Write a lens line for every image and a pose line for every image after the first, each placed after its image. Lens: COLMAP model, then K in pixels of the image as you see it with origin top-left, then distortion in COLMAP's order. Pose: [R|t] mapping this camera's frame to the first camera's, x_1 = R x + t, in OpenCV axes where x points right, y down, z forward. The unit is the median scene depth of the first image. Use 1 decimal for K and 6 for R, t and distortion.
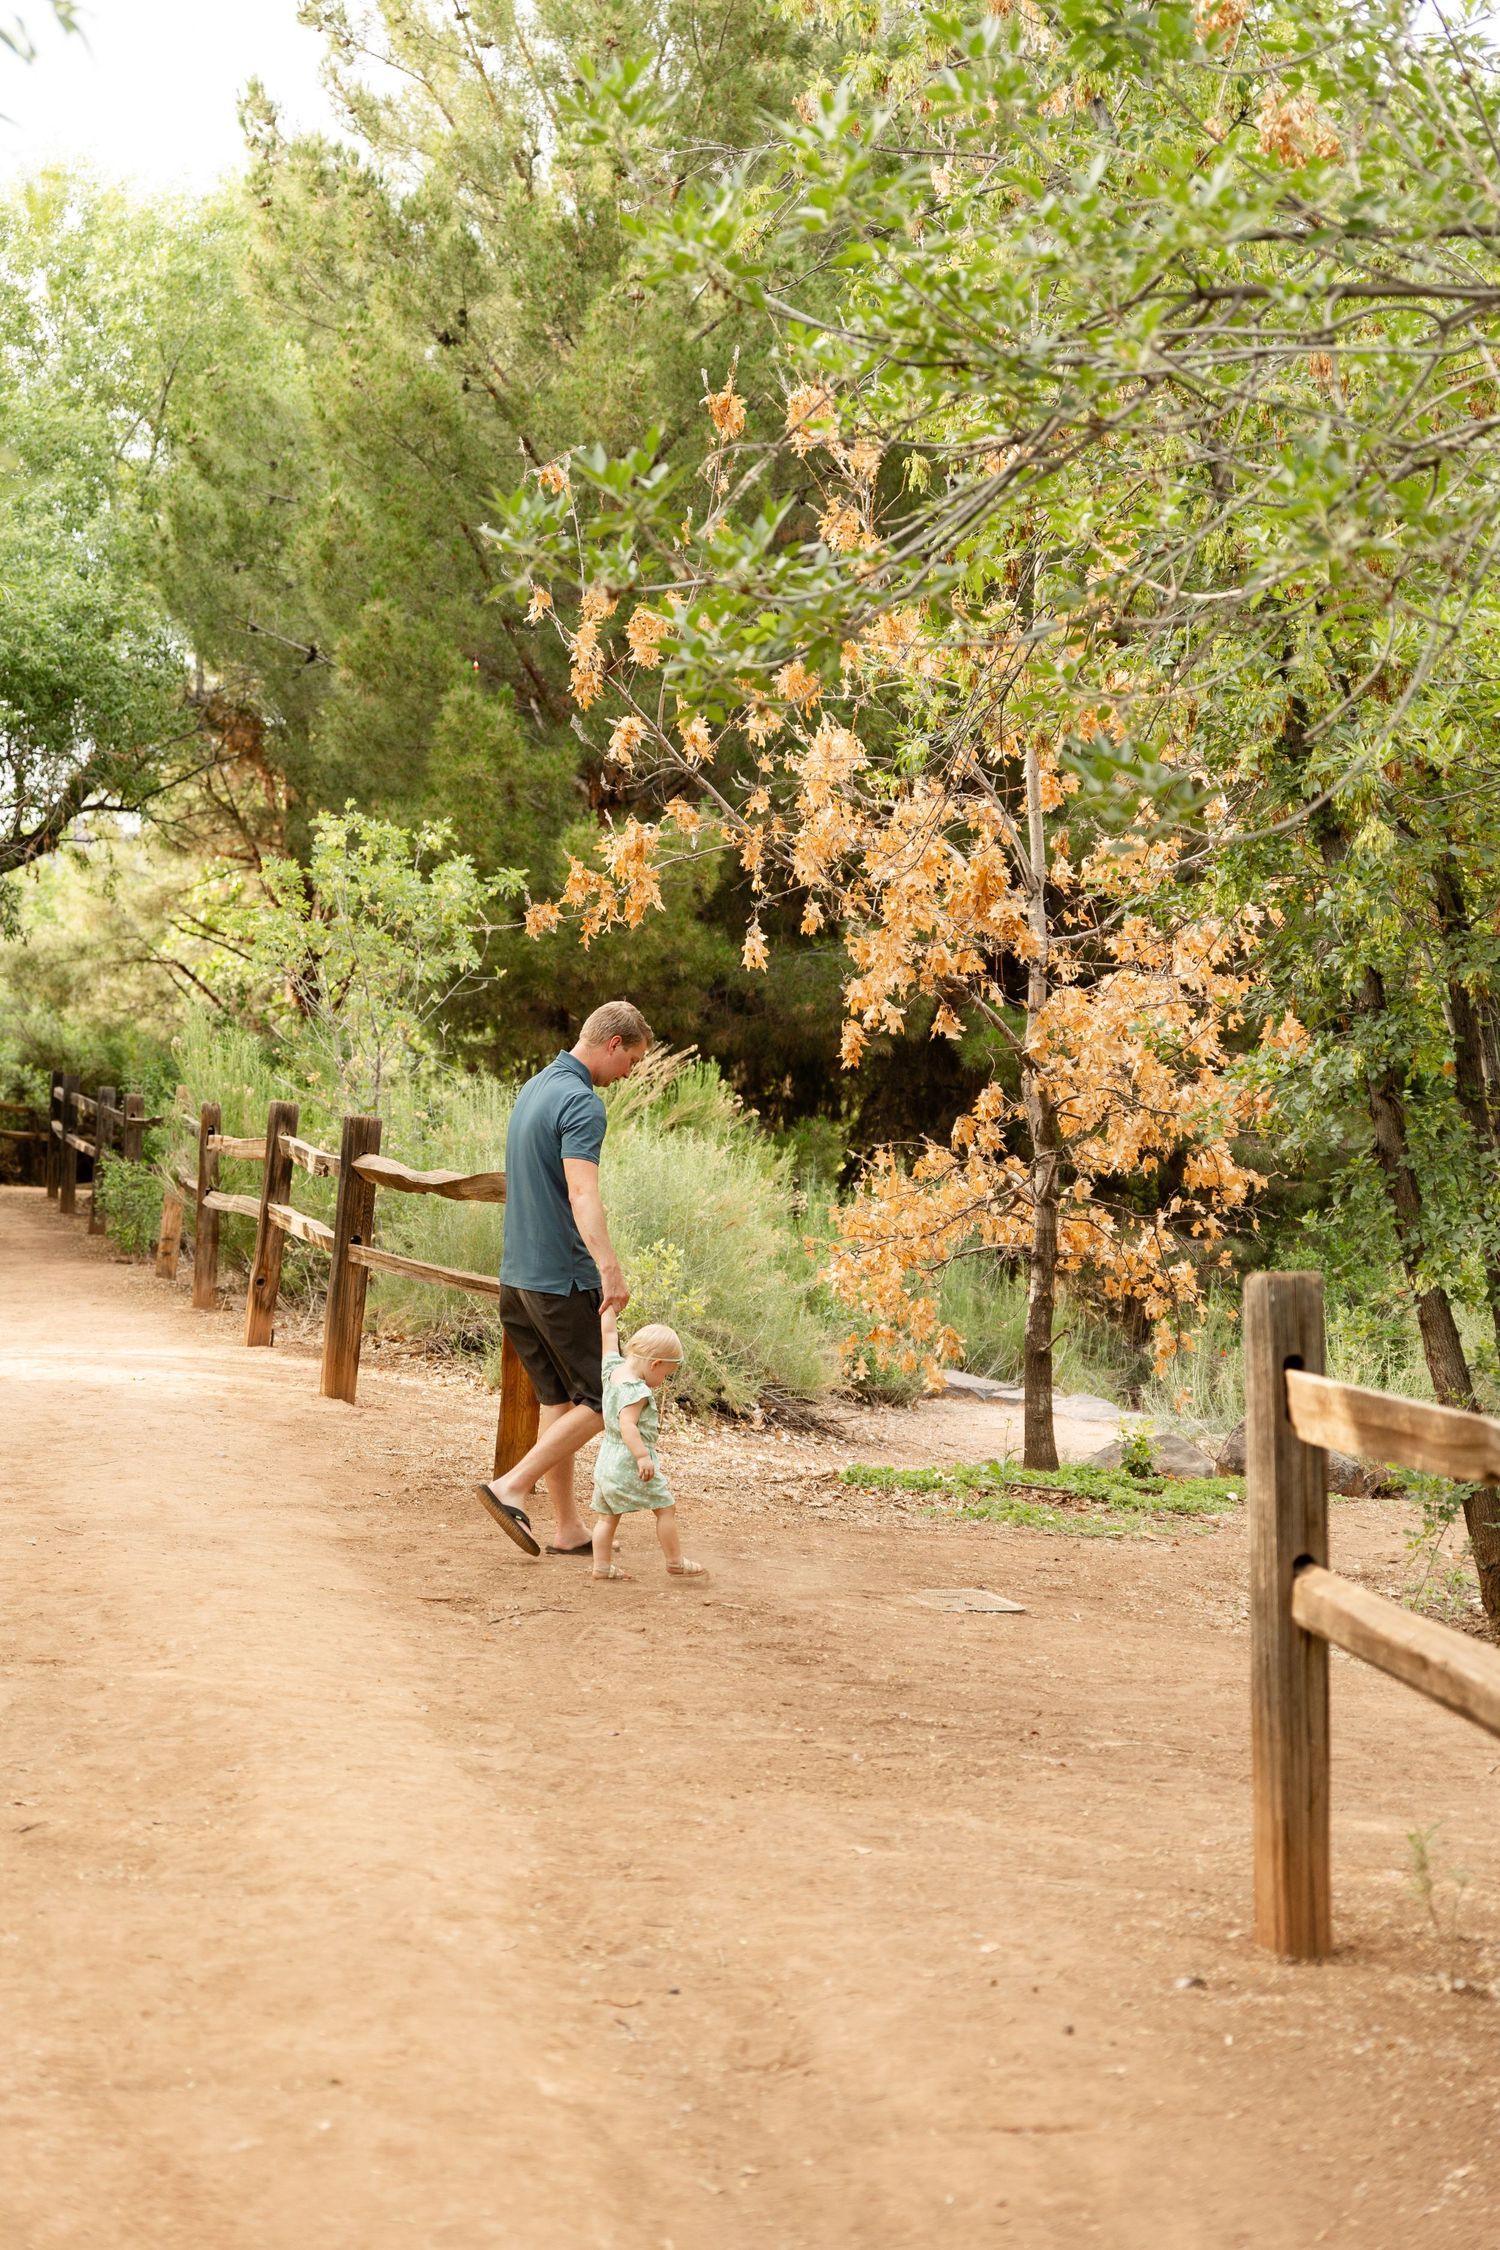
lens RADIAL K [[3474.6, 0, 750.0], [0, 3474.6, 1125.0], [0, 0, 1]] dist [0.117731, 0.014163]
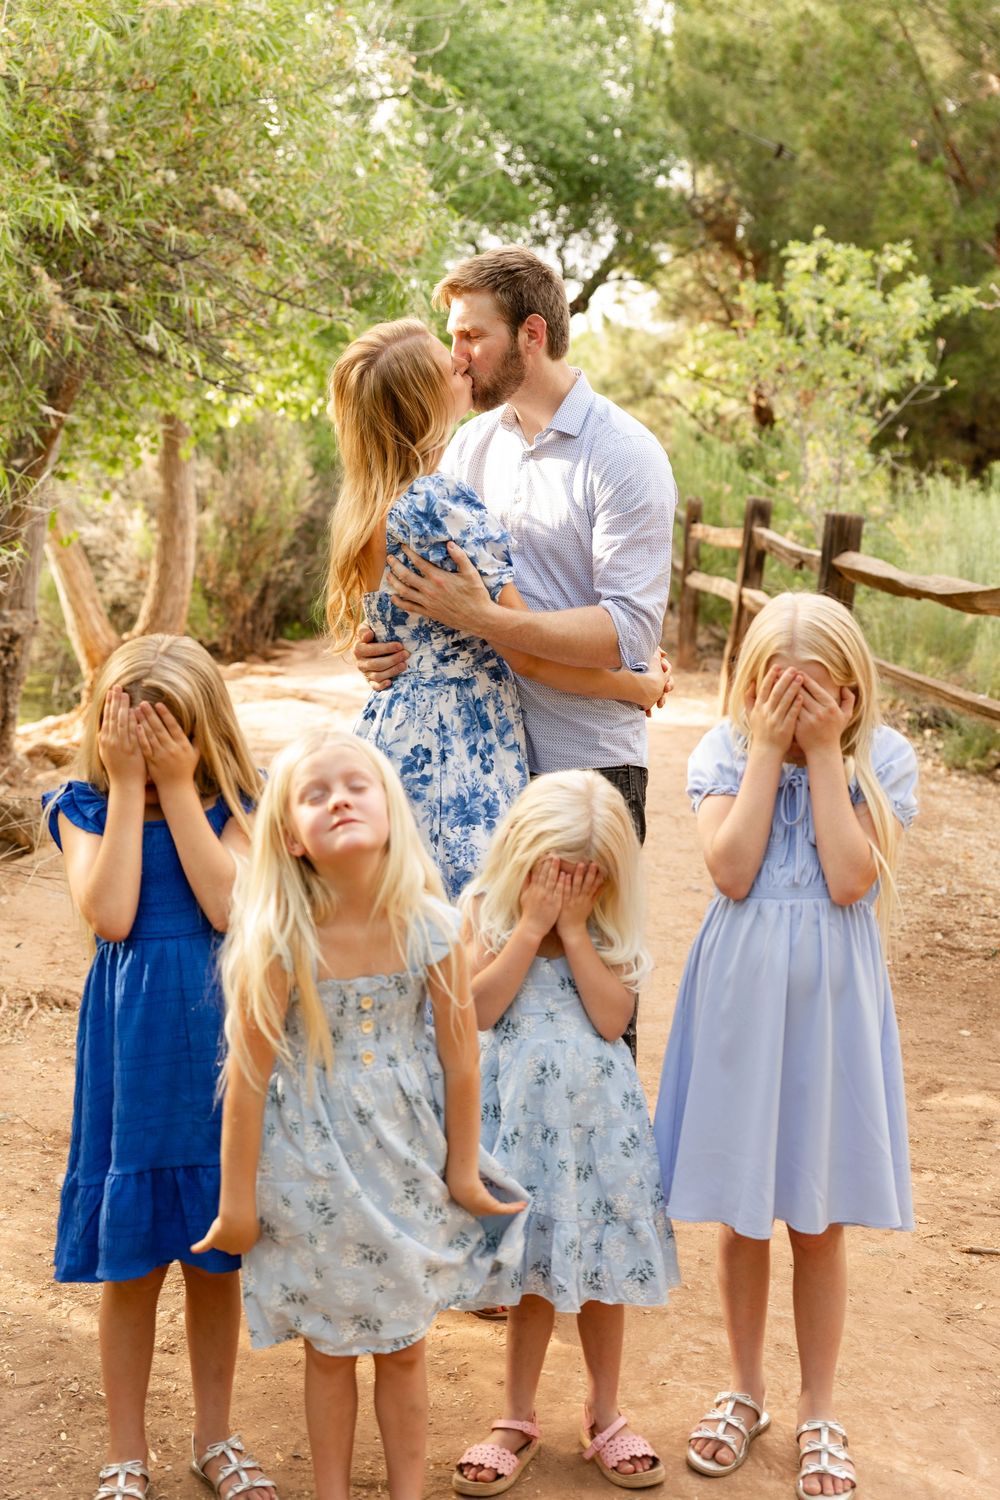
lens RADIAL K [[2294.6, 0, 500.0], [0, 2294.6, 750.0], [0, 0, 1]] dist [-0.383644, 3.020410]
pose [[0.971360, 0.033577, -0.235228, -0.036839], [-0.009145, 0.994515, 0.104195, -0.001243], [0.237436, -0.099060, 0.966339, 0.249118]]
